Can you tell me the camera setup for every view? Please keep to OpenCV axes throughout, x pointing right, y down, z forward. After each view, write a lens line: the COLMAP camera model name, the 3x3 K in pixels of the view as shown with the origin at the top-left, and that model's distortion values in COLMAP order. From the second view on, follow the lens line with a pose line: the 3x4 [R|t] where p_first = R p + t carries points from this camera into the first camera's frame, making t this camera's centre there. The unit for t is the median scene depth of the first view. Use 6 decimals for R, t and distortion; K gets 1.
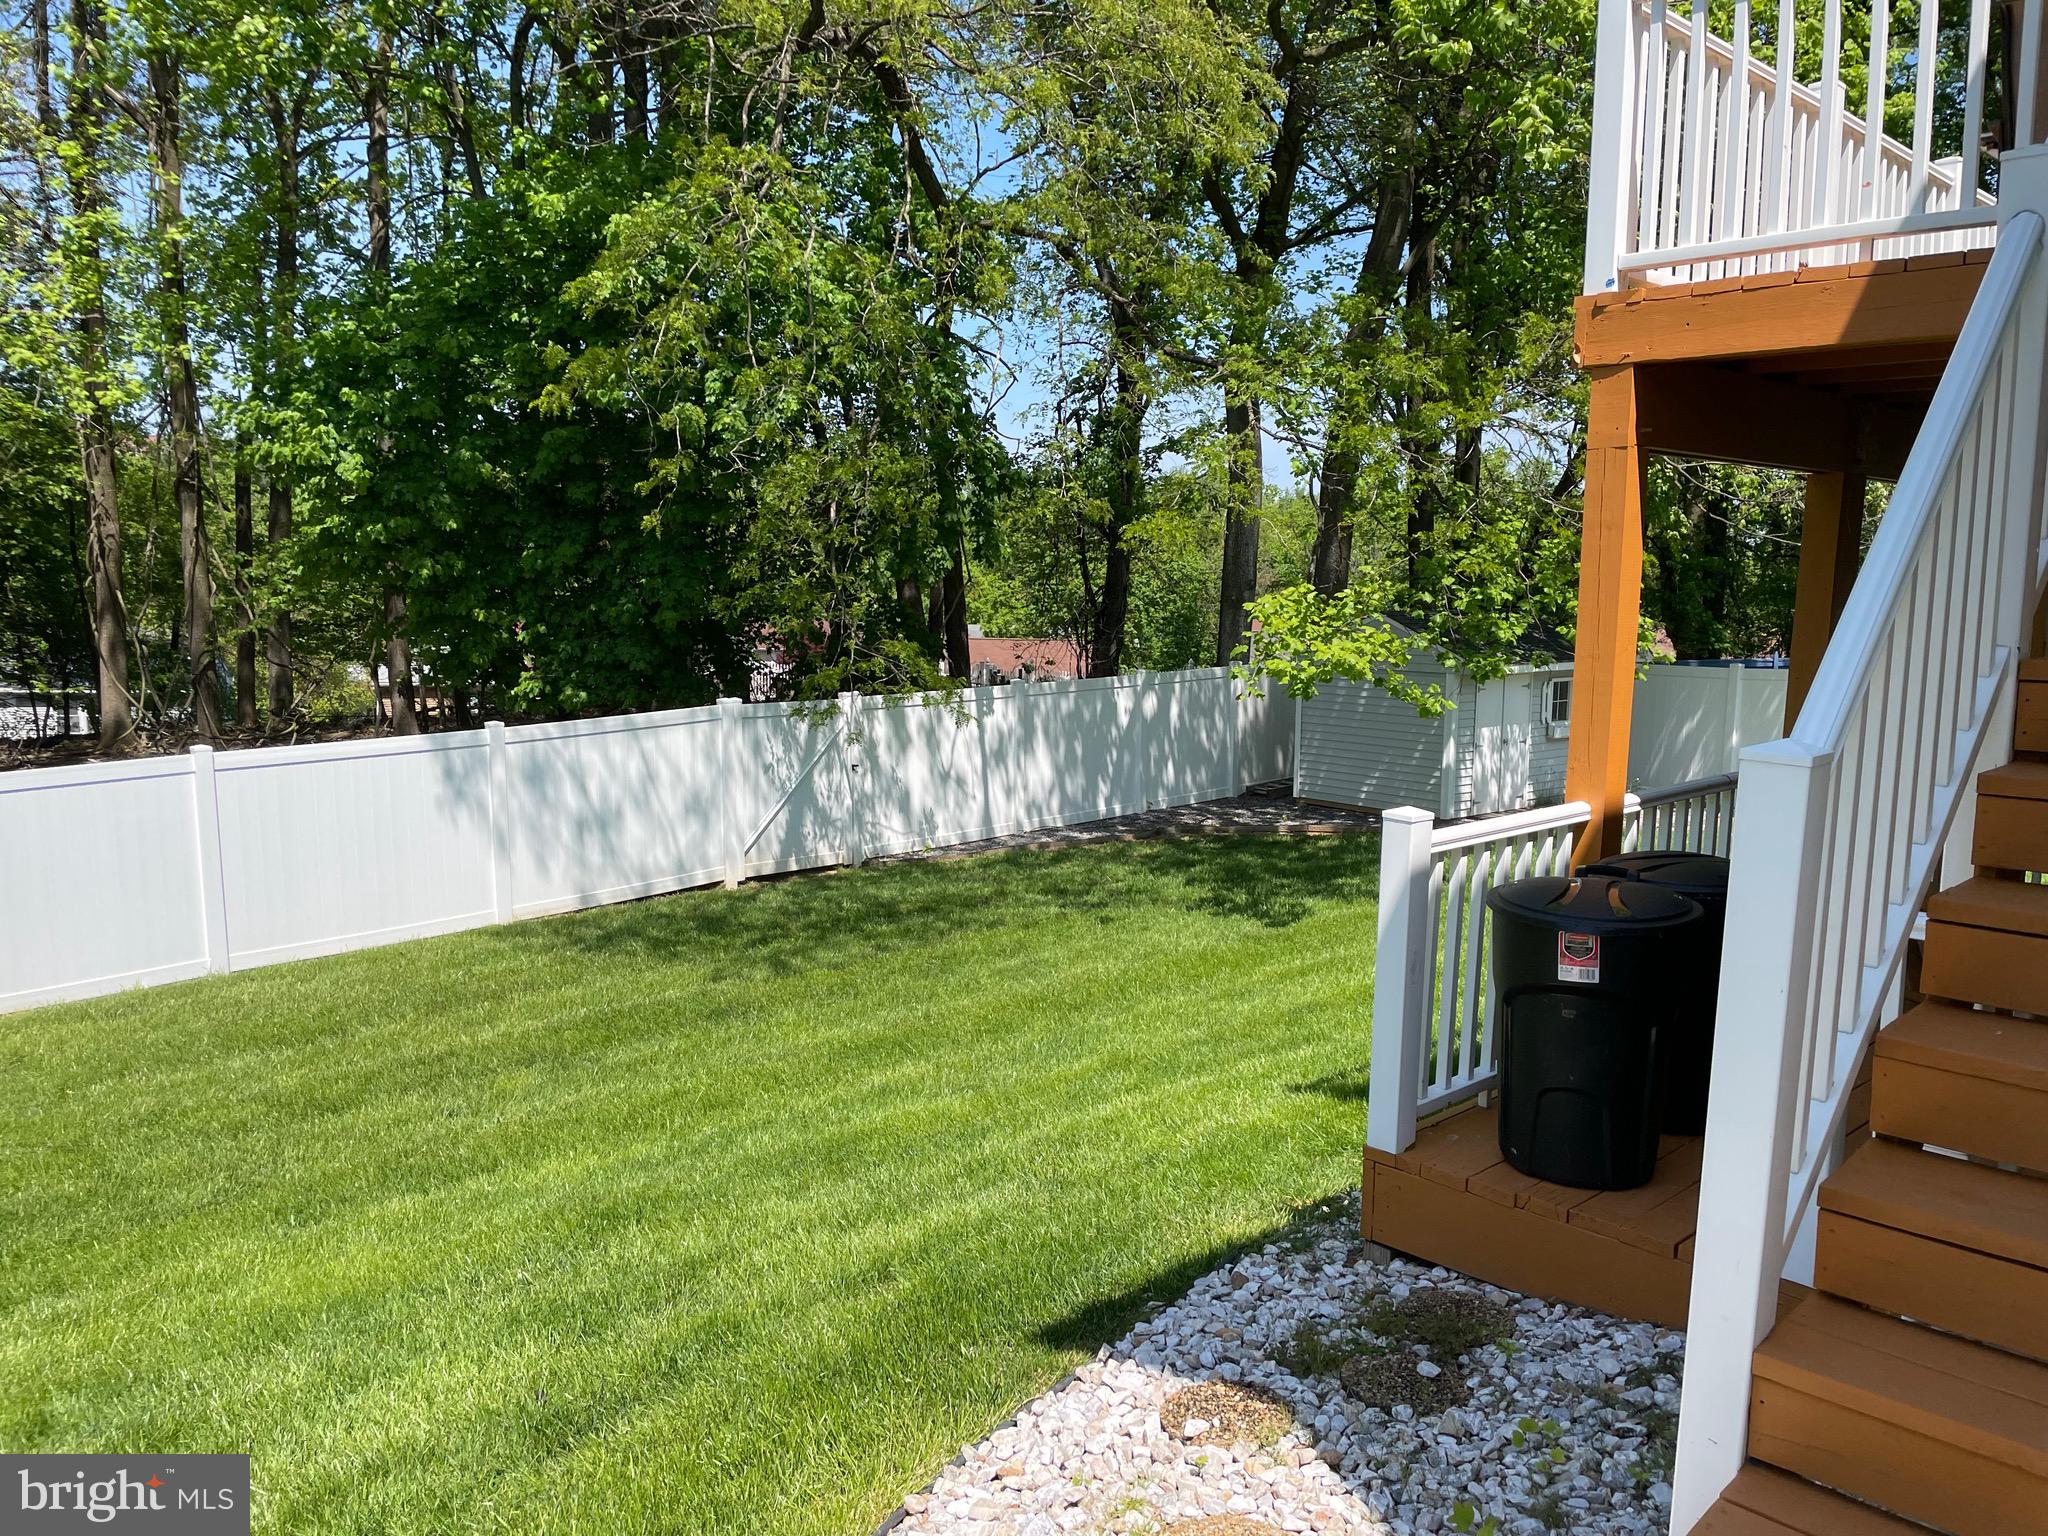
lens RADIAL K [[1527.1, 0, 1033.2], [0, 1527.1, 776.6], [0, 0, 1]] dist [0.086199, -0.112134]
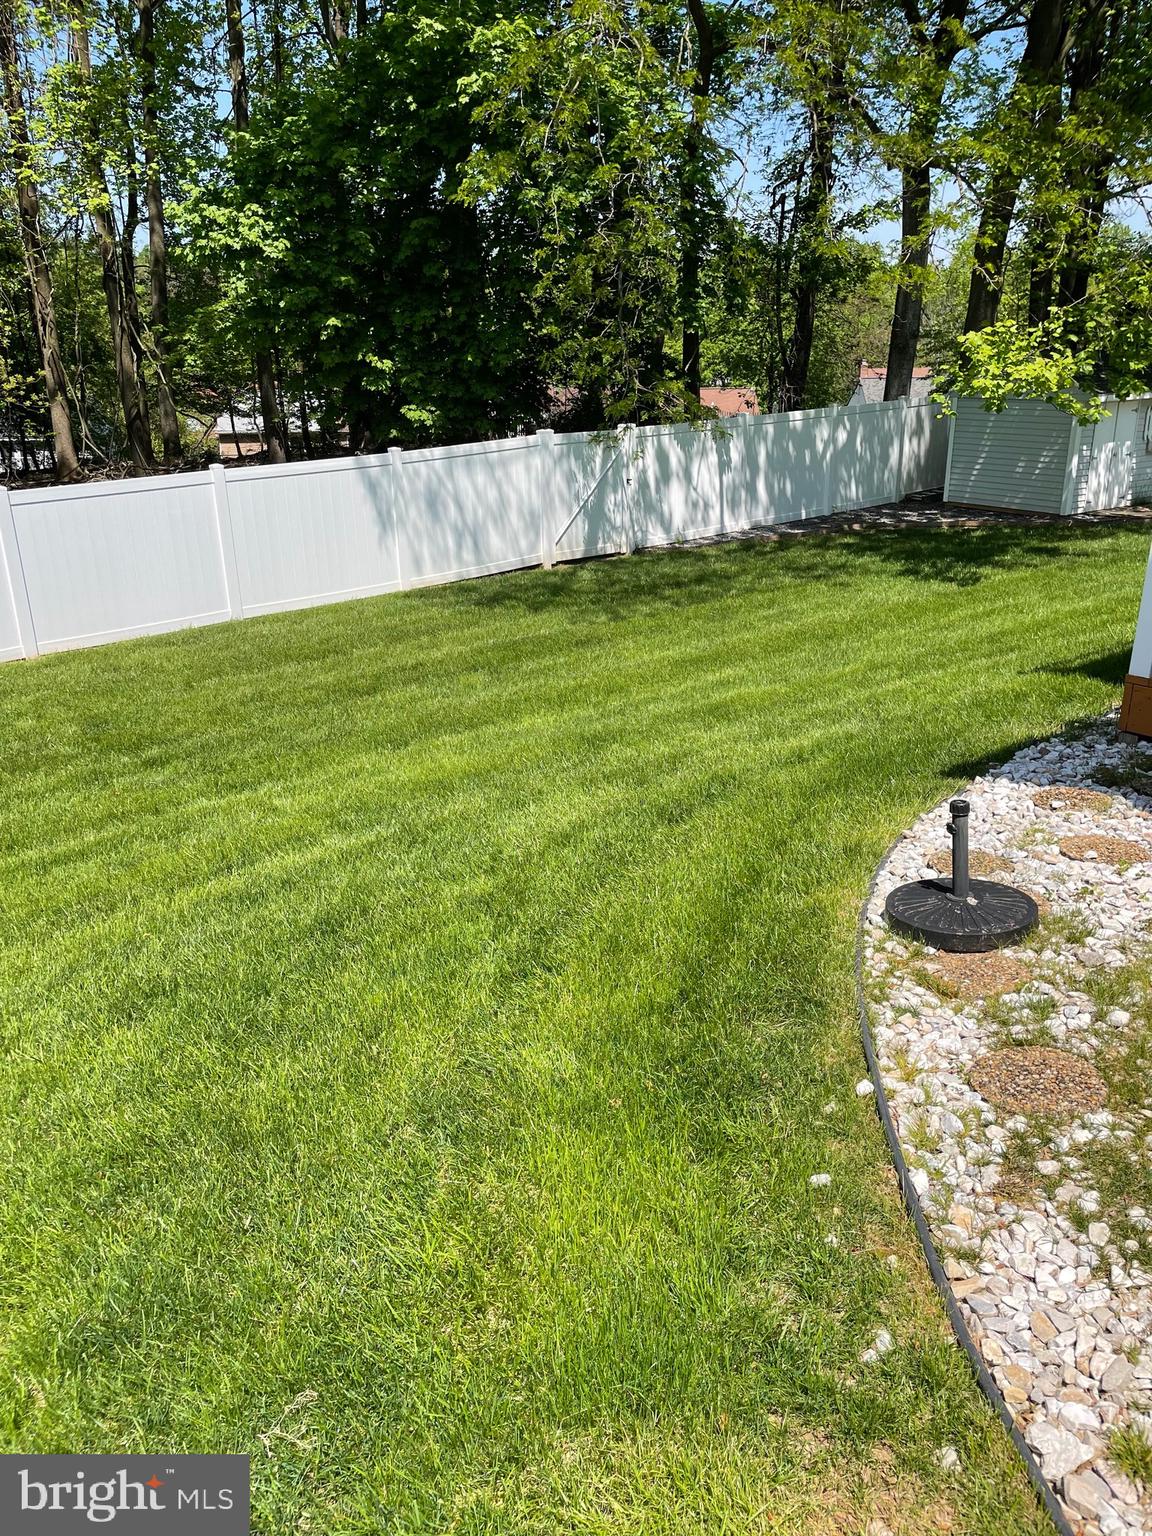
lens RADIAL K [[1145.3, 0, 547.7], [0, 1145.3, 764.4], [0, 0, 1]] dist [0.086199, -0.112134]
pose [[0.995089, 0.014946, -0.097847, -0.101266], [0.006753, 0.975980, 0.217754, 0.019330], [0.098751, -0.217345, 0.971087, -0.108947]]
